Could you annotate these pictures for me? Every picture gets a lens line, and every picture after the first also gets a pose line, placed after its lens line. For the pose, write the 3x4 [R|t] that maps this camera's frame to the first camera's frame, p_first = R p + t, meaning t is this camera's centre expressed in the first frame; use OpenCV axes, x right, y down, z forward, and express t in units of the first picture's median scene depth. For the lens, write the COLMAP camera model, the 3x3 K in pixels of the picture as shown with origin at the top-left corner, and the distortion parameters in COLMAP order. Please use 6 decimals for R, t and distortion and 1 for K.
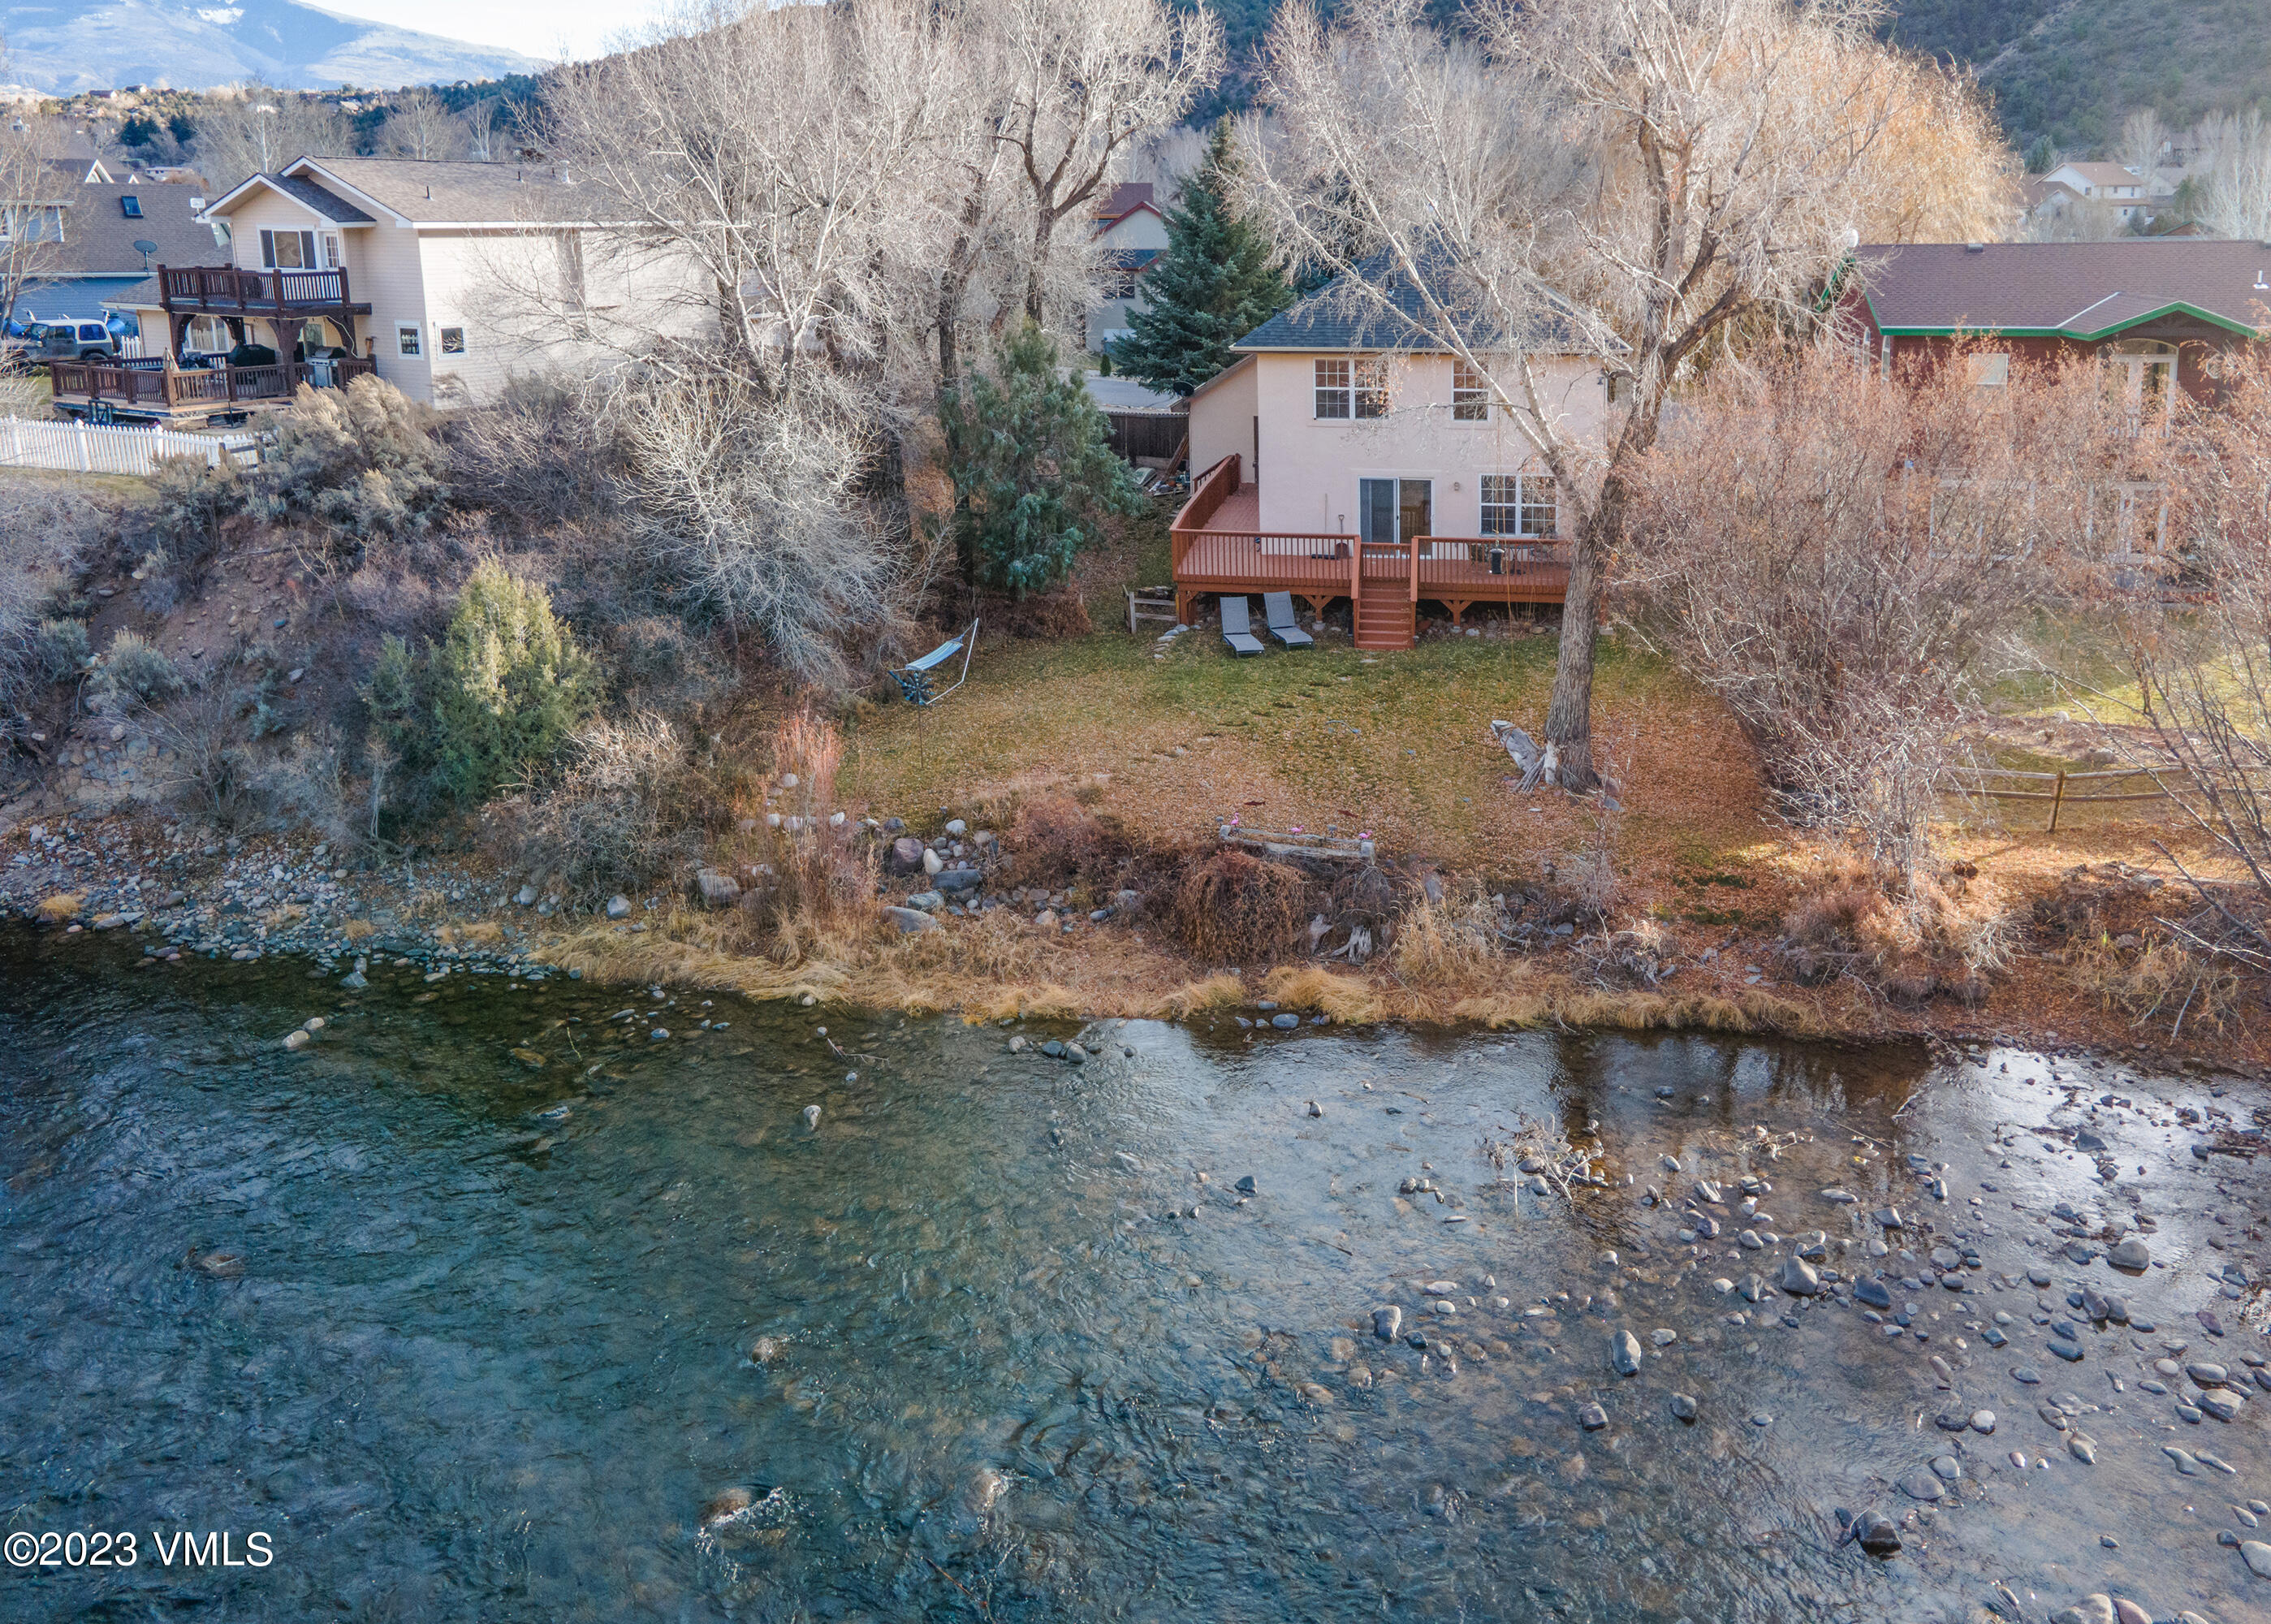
lens RADIAL K [[1813.1, 0, 916.5], [0, 1813.1, 314.6], [0, 0, 1]] dist [0.032033, -0.012161]
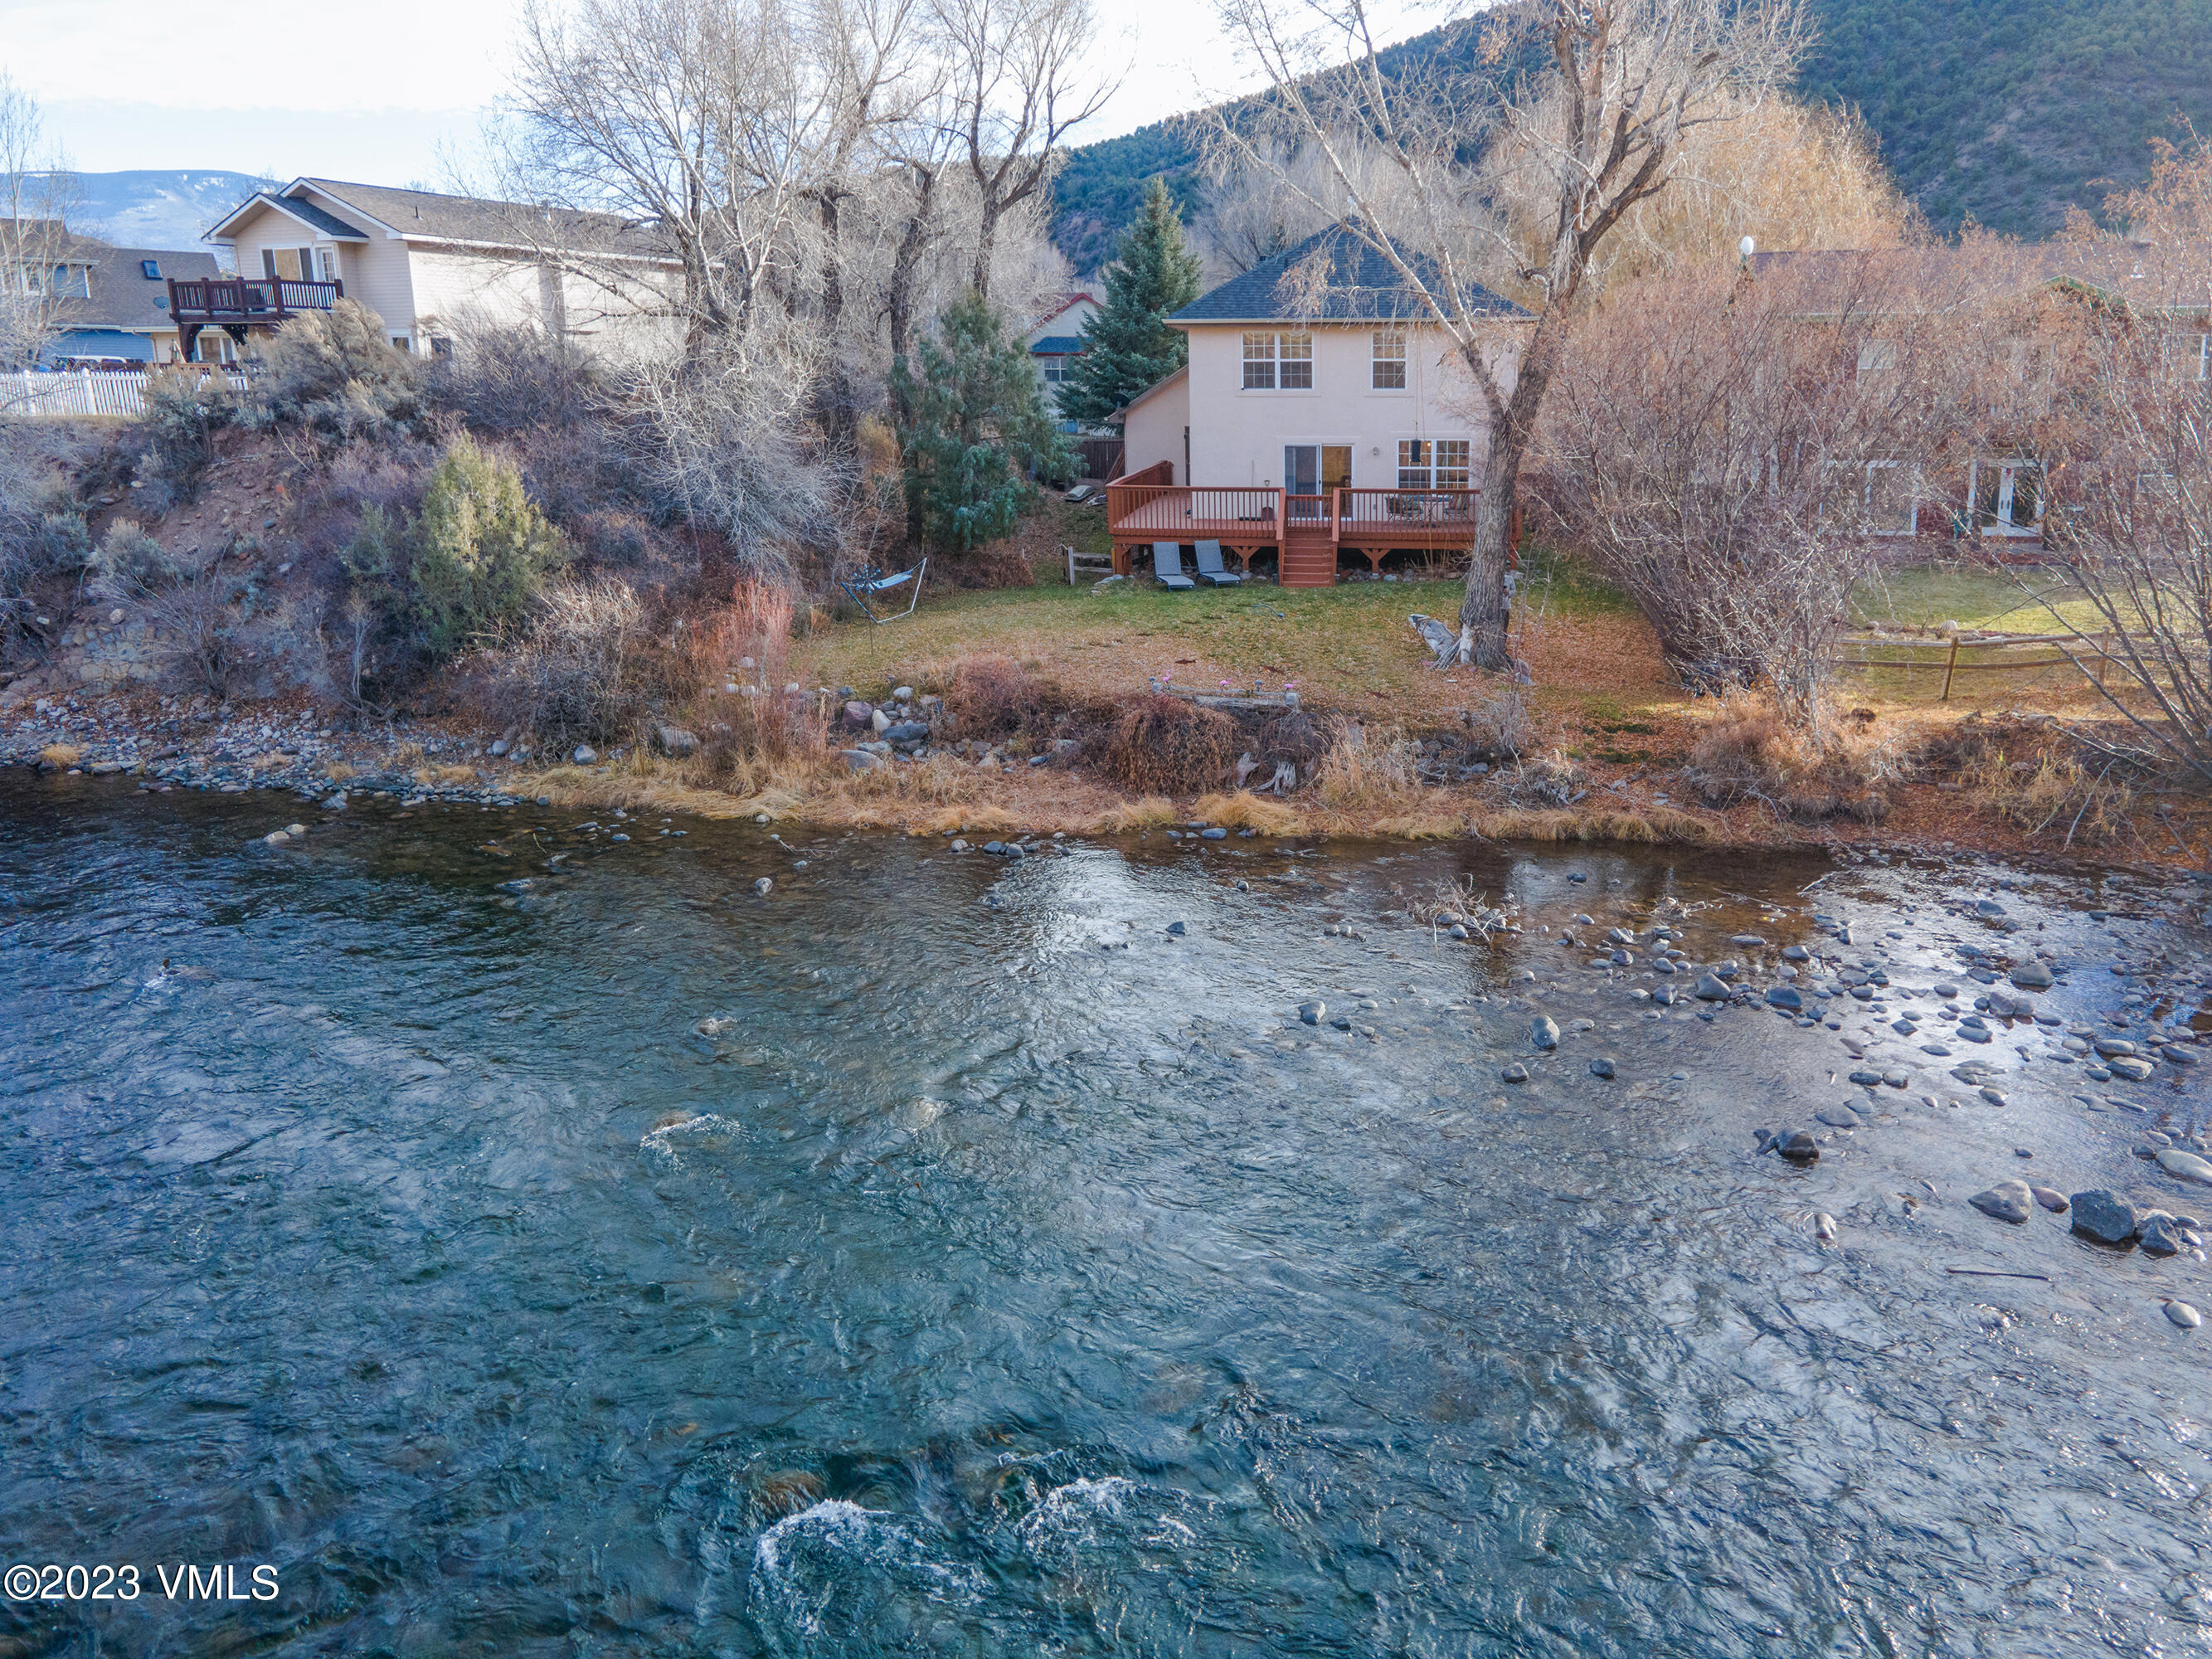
lens RADIAL K [[1632.9, 0, 864.6], [0, 1632.9, 523.5], [0, 0, 1]] dist [0.040524, -0.017646]
pose [[0.999938, -0.004385, -0.010251, 0.009392], [0.004574, 0.999819, 0.018487, 0.167724], [0.010168, -0.018532, 0.999777, 0.047499]]
